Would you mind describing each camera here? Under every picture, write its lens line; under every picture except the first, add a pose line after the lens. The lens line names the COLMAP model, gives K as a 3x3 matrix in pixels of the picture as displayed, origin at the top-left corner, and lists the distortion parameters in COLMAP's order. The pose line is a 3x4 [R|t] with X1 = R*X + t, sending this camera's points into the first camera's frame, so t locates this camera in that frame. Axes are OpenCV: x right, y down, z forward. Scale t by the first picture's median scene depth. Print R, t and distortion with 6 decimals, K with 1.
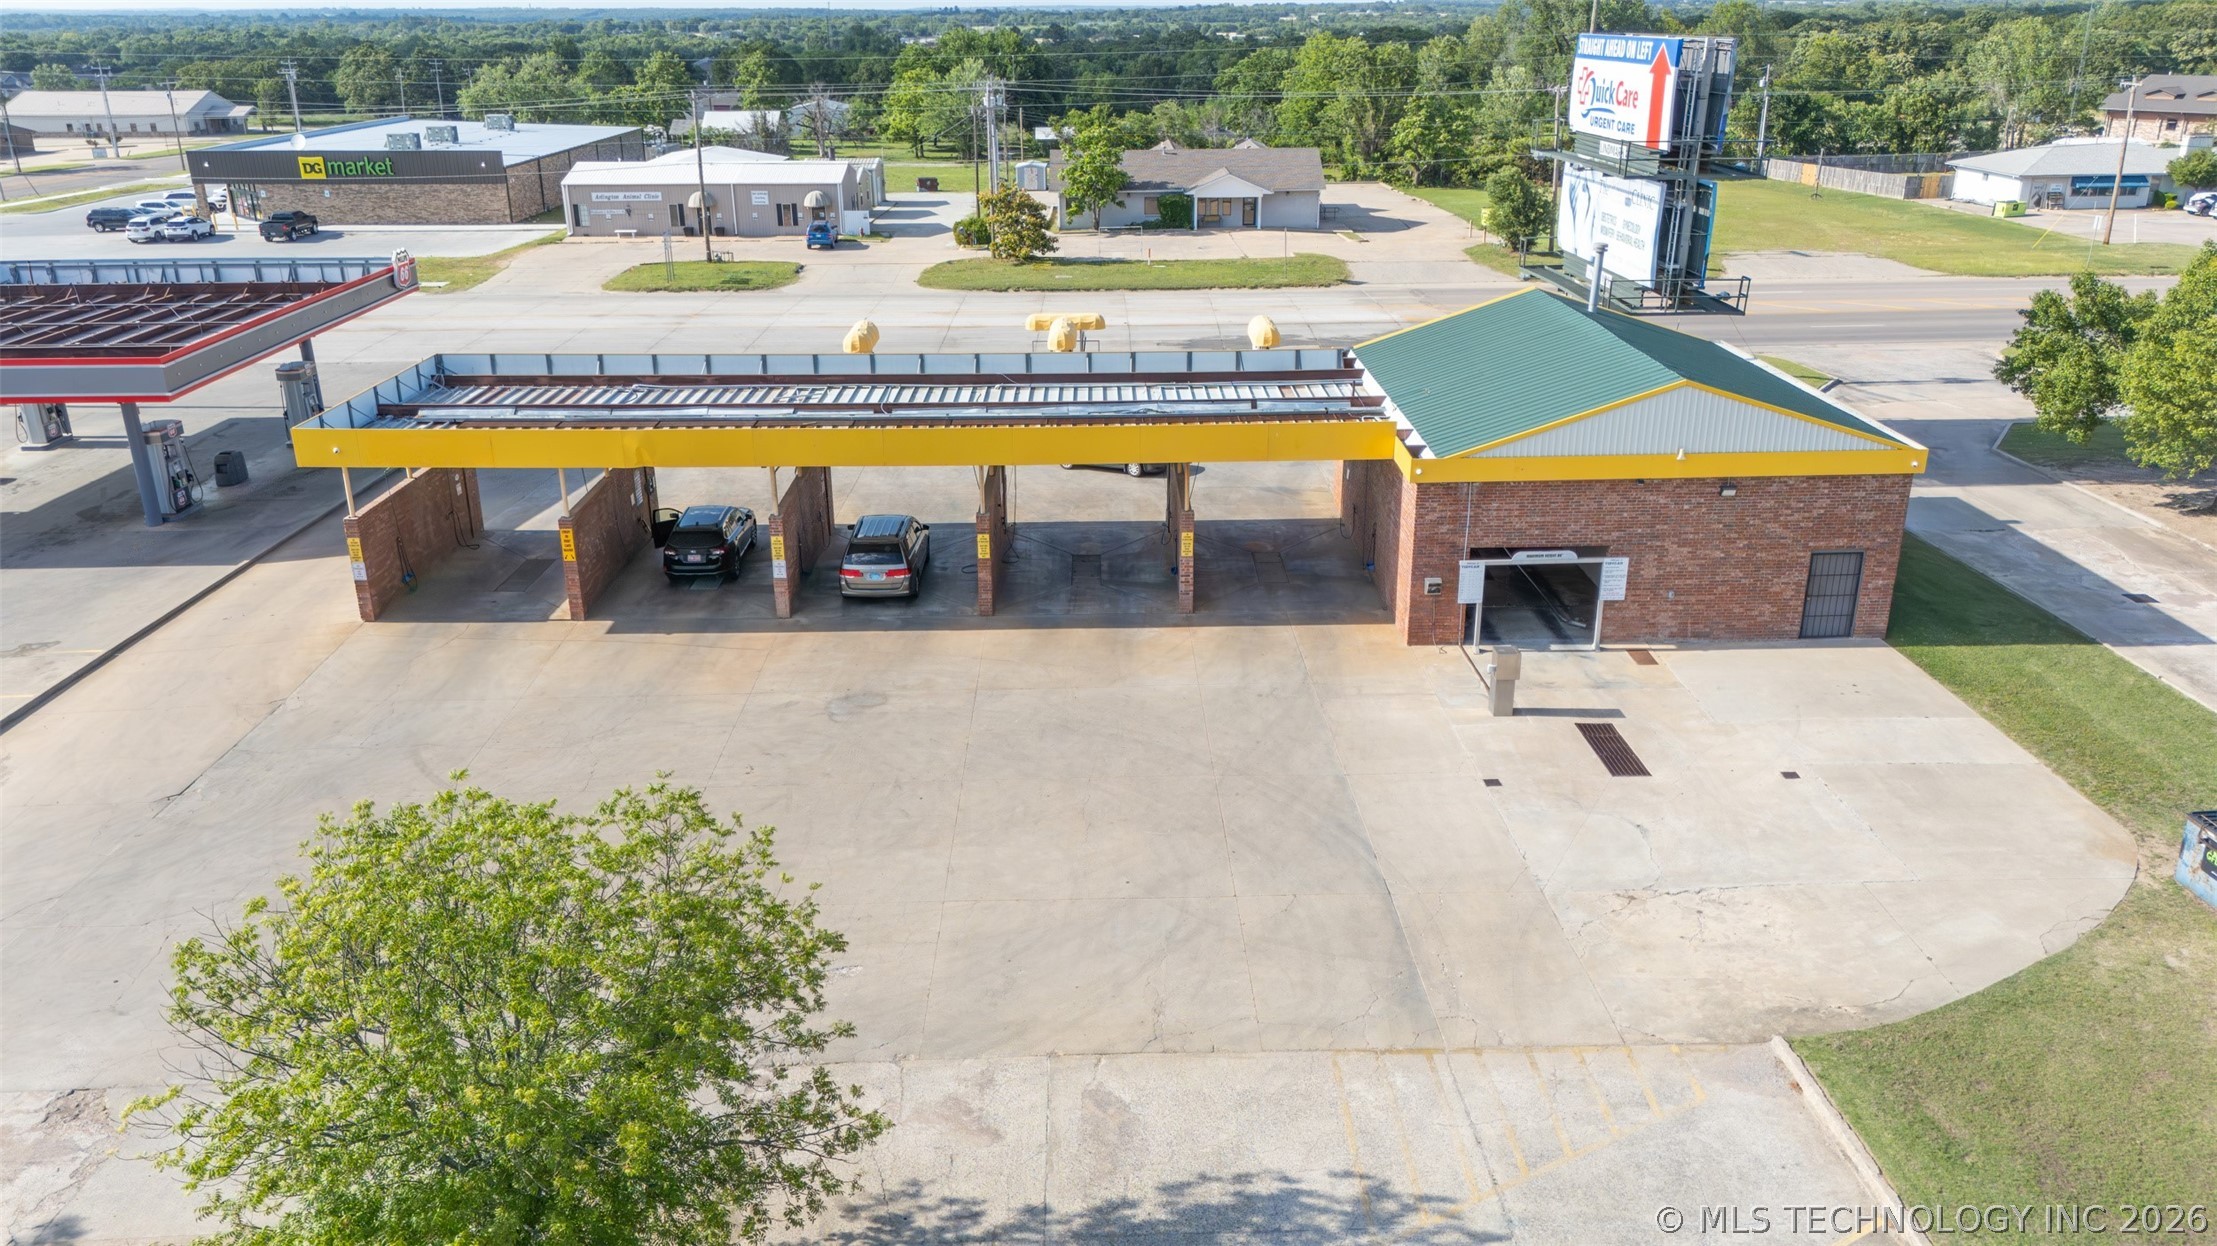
lens RADIAL K [[1629.9, 0, 1115.7], [0, 1629.9, 631.2], [0, 0, 1]] dist [0.077460, -0.074716]
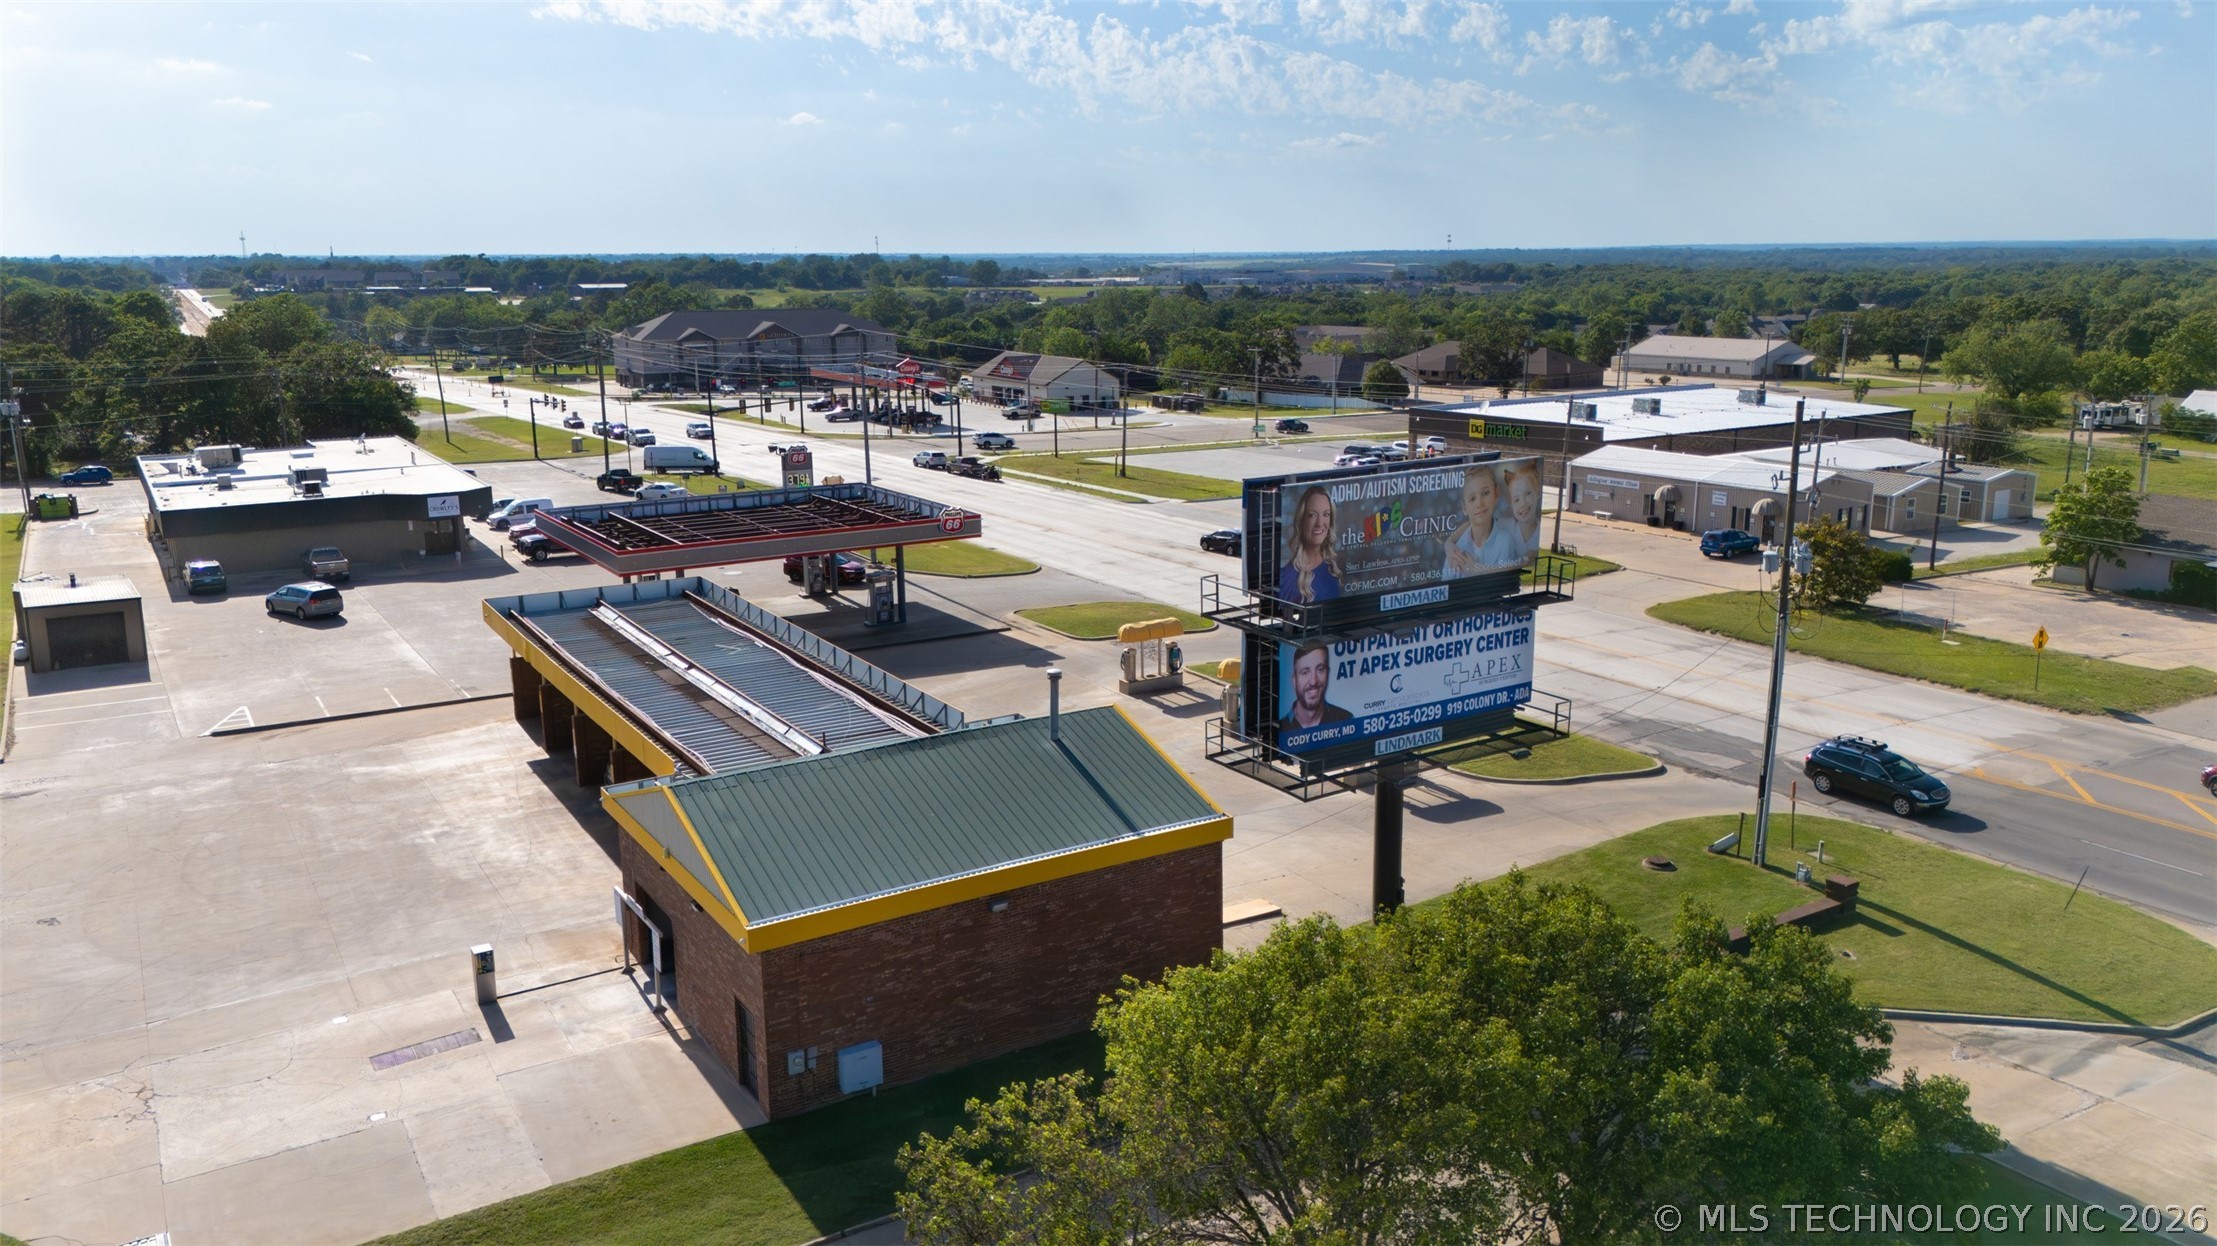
lens RADIAL K [[1629.9, 0, 1115.7], [0, 1629.9, 631.2], [0, 0, 1]] dist [0.077460, -0.074716]
pose [[0.511043, 0.199422, -0.836102, 1.039585], [-0.303141, 0.952029, 0.041787, -0.289617], [0.804327, 0.232102, 0.546981, 0.468510]]
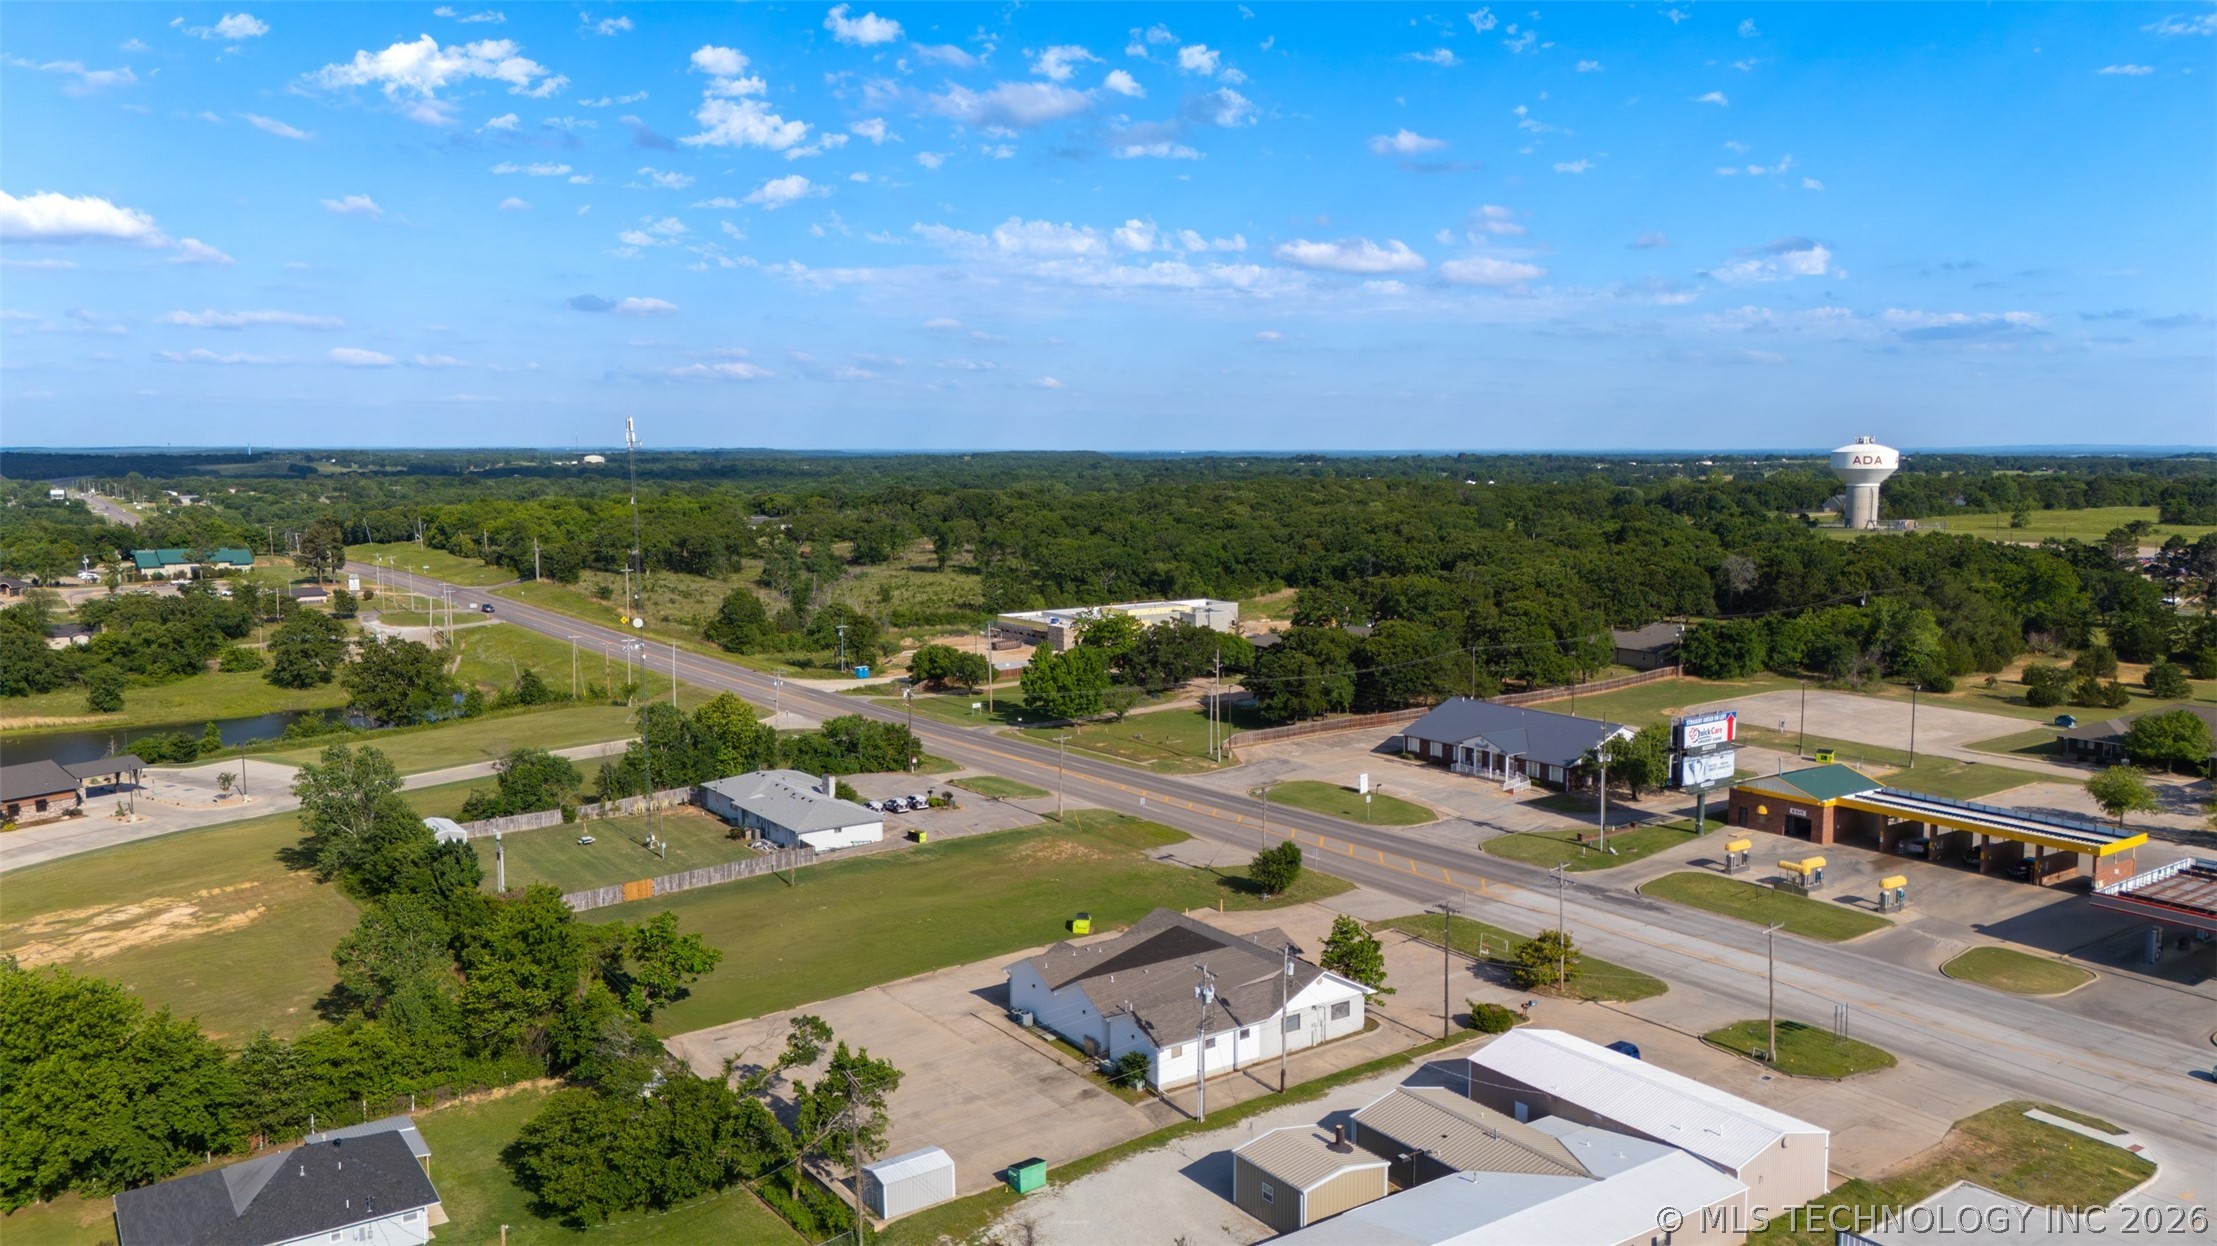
lens RADIAL K [[1625.8, 0, 1108.5], [0, 1625.8, 623.0], [0, 0, 1]] dist [0.107904, -0.127353]
pose [[-0.558535, -0.083345, 0.825283, -1.917631], [0.302659, 0.905866, 0.296316, -2.054745], [-0.772293, 0.415283, -0.480733, 3.765508]]
